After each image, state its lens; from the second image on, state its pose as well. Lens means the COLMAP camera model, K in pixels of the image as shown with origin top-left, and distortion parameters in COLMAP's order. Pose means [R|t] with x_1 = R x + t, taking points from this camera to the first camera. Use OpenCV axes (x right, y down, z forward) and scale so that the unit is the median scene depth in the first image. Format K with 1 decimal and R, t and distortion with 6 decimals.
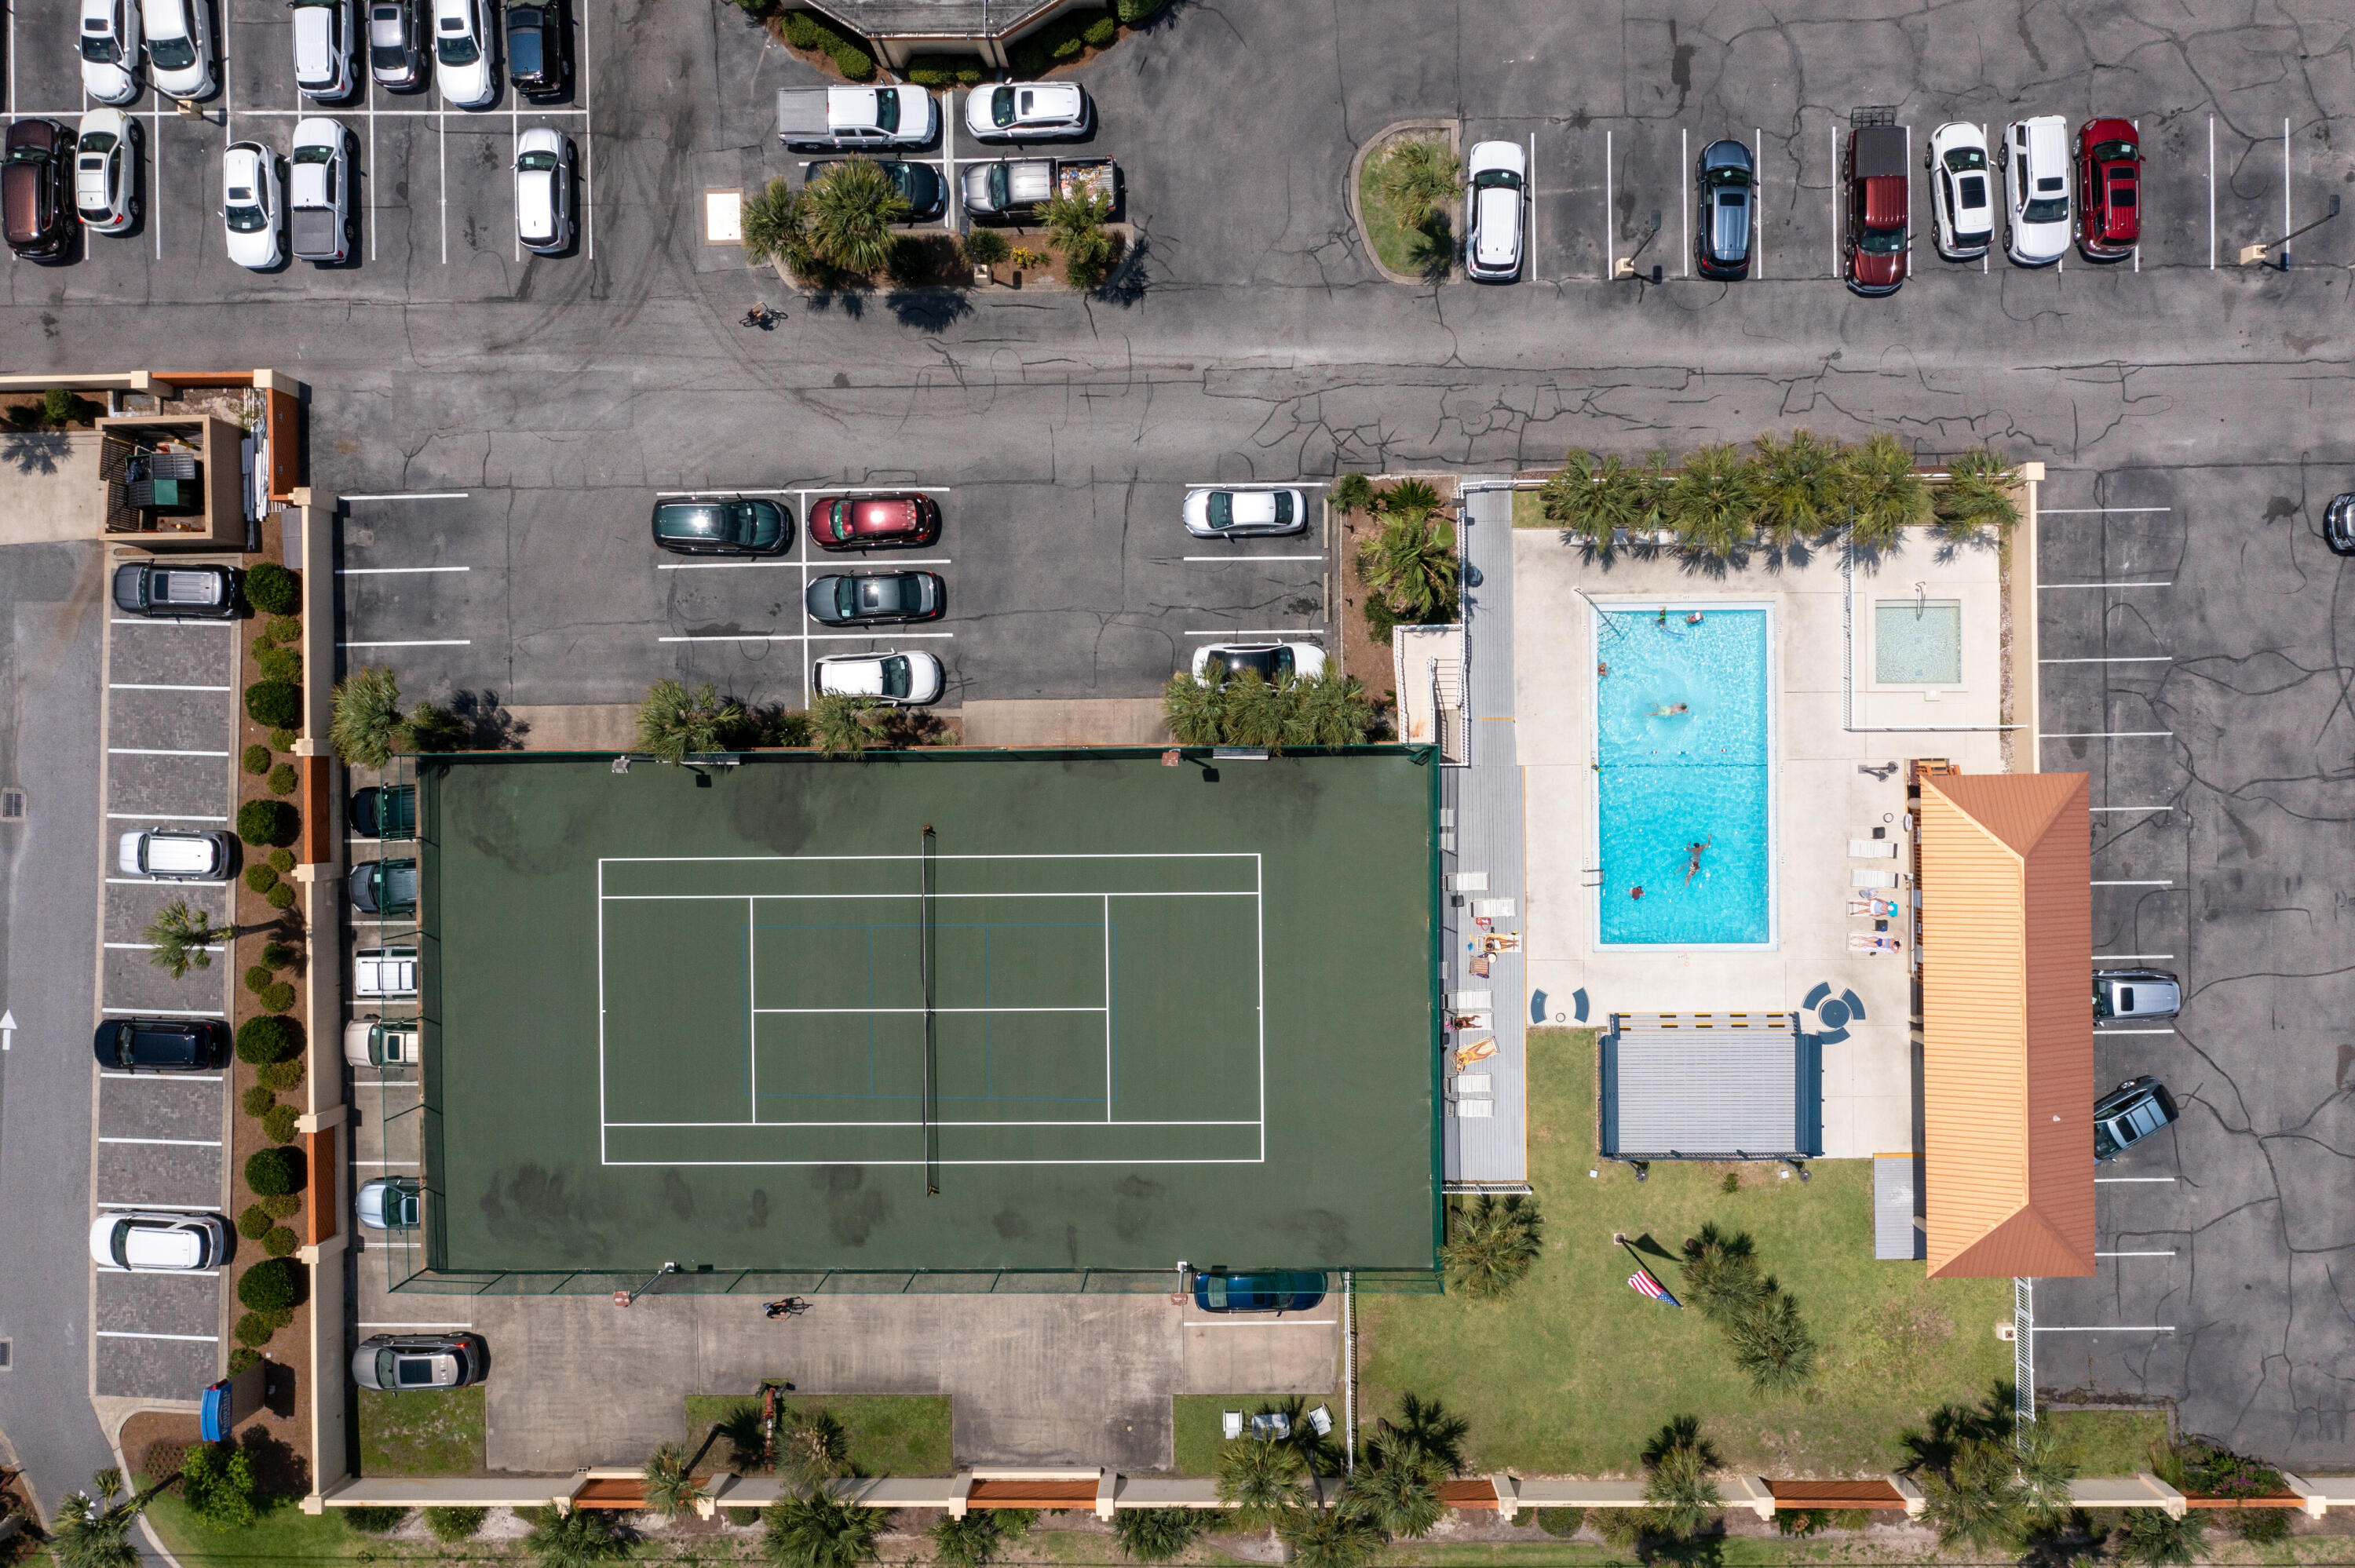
lens RADIAL K [[1853.5, 0, 1185.5], [0, 1853.5, 773.6], [0, 0, 1]] dist [-0.002958, -0.001147]
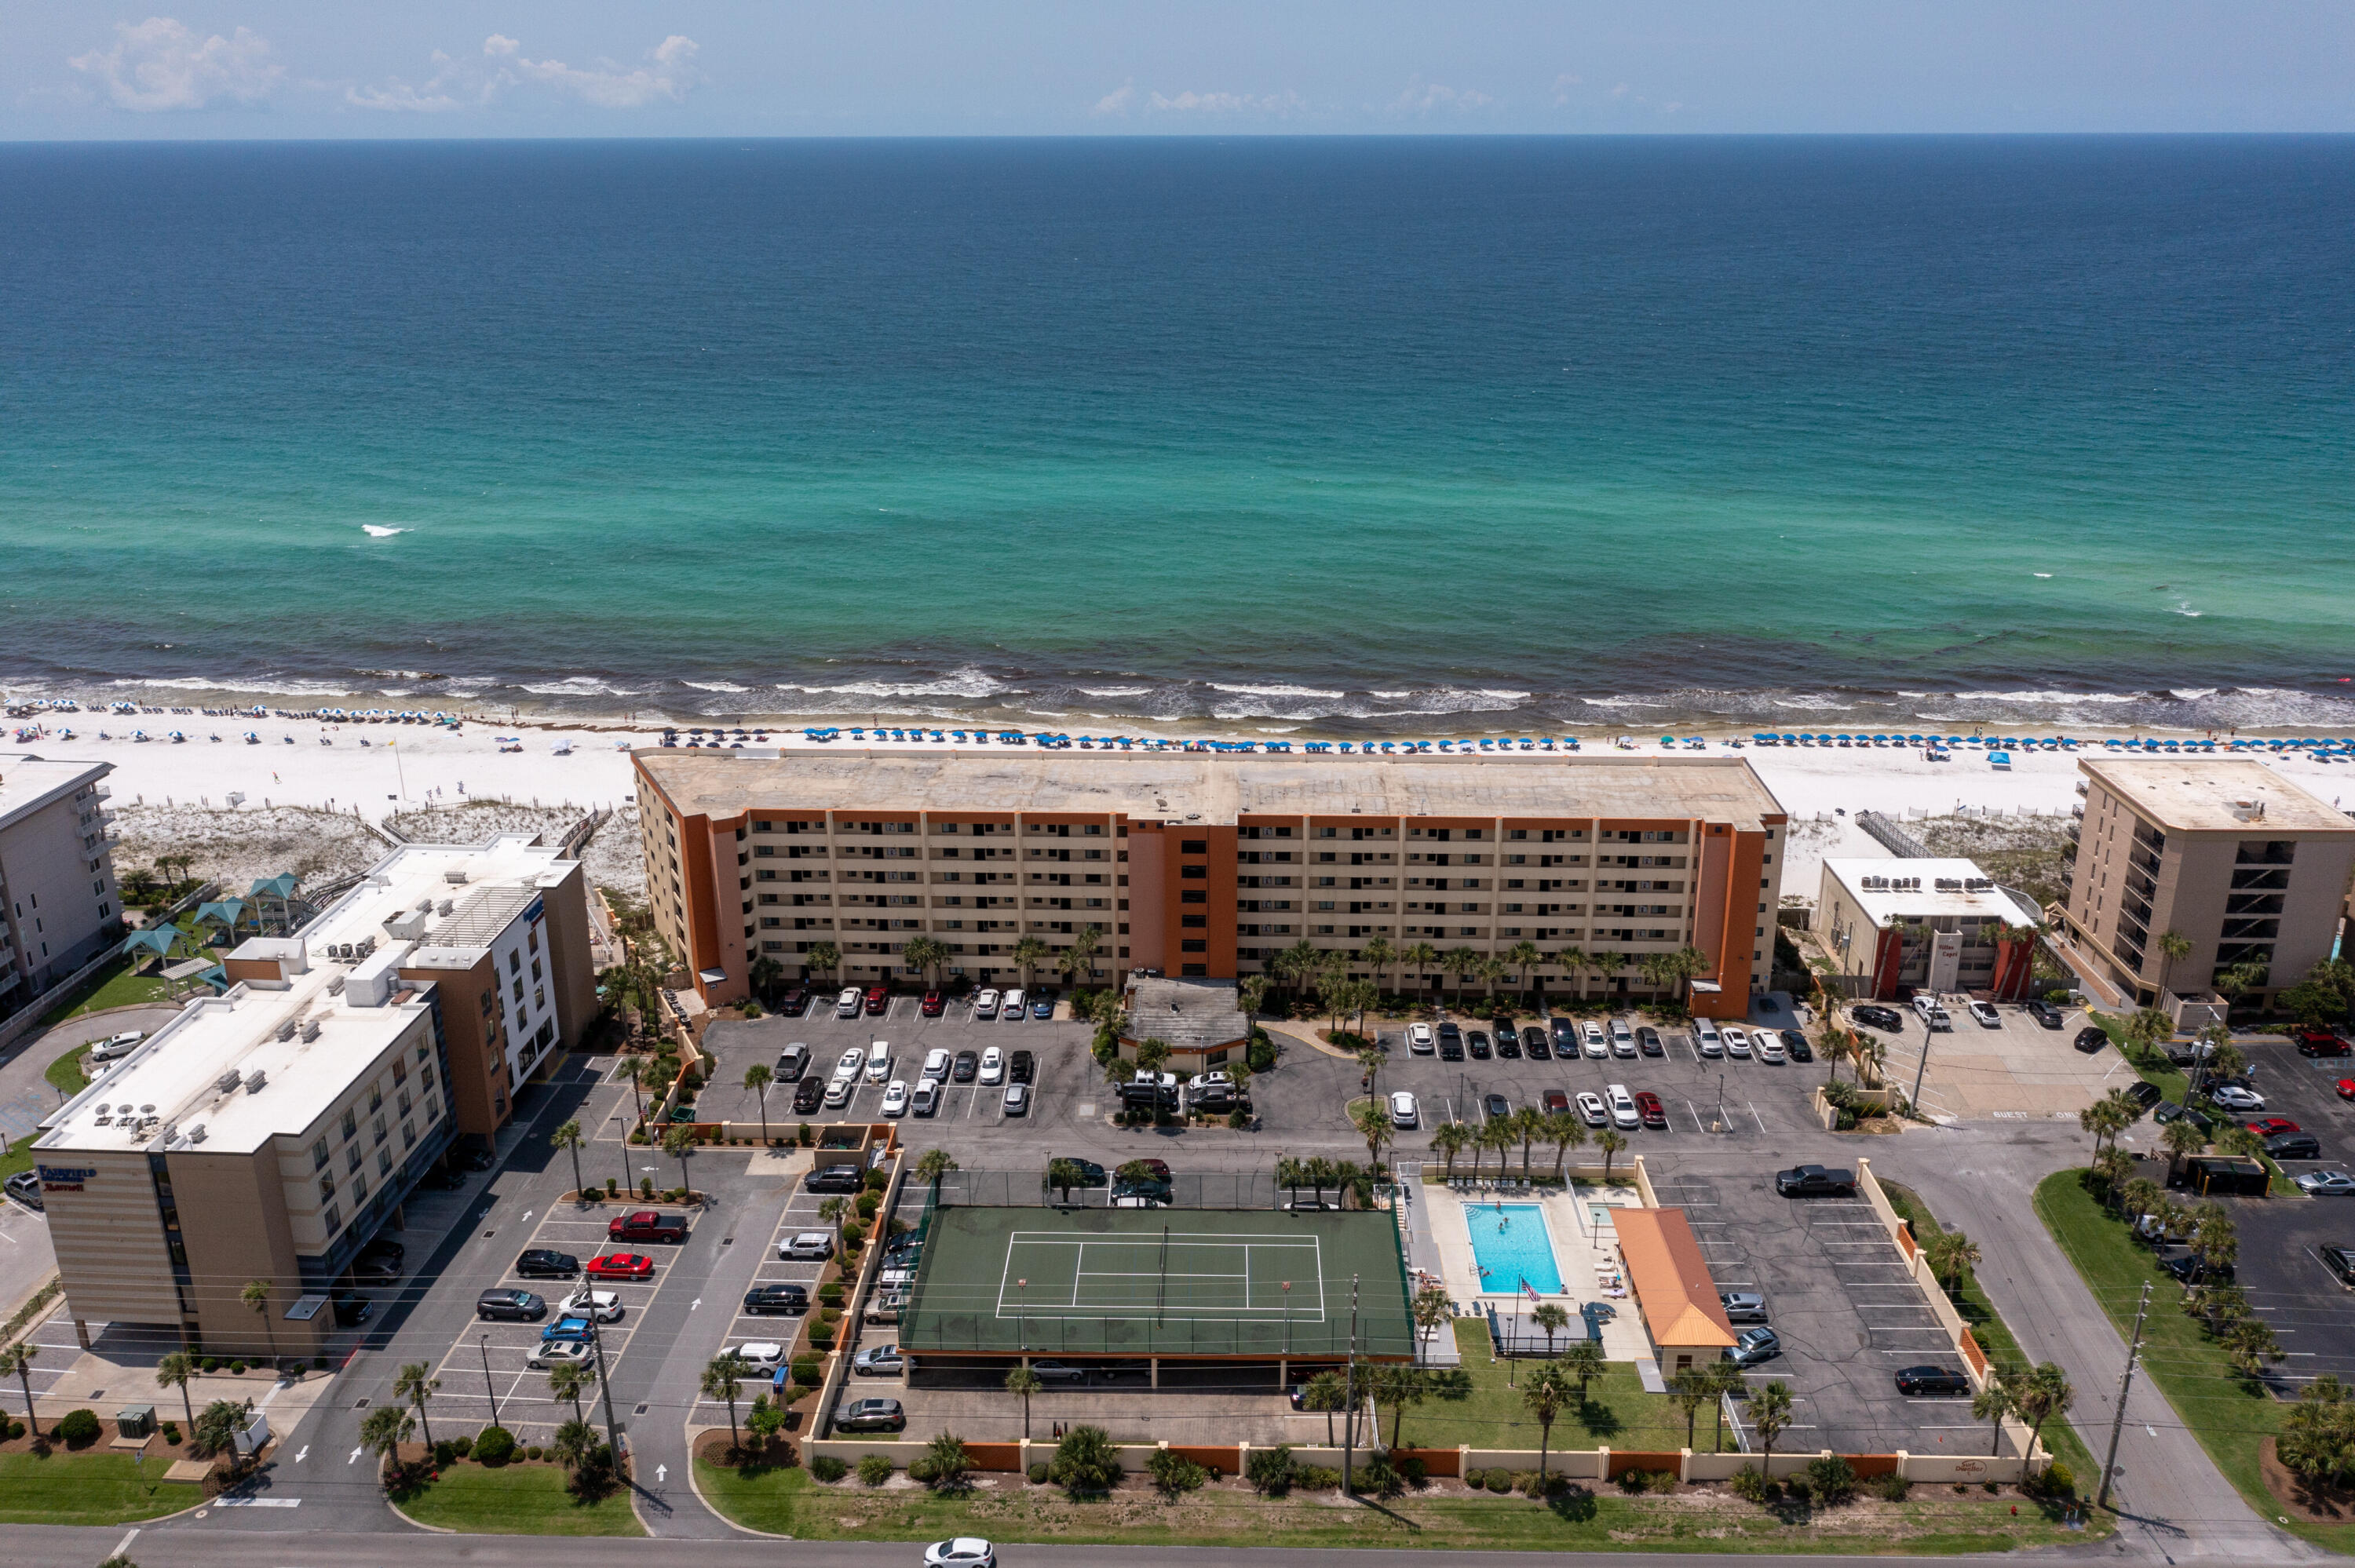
lens RADIAL K [[1845.0, 0, 1187.7], [0, 1845.0, 781.5], [0, 0, 1]] dist [-0.006641, -0.003140]
pose [[0.999260, 0.031362, -0.022282, -0.077848], [-0.031454, 0.332512, -0.942574, 1.855456], [-0.022152, 0.942578, 0.333252, -0.218248]]
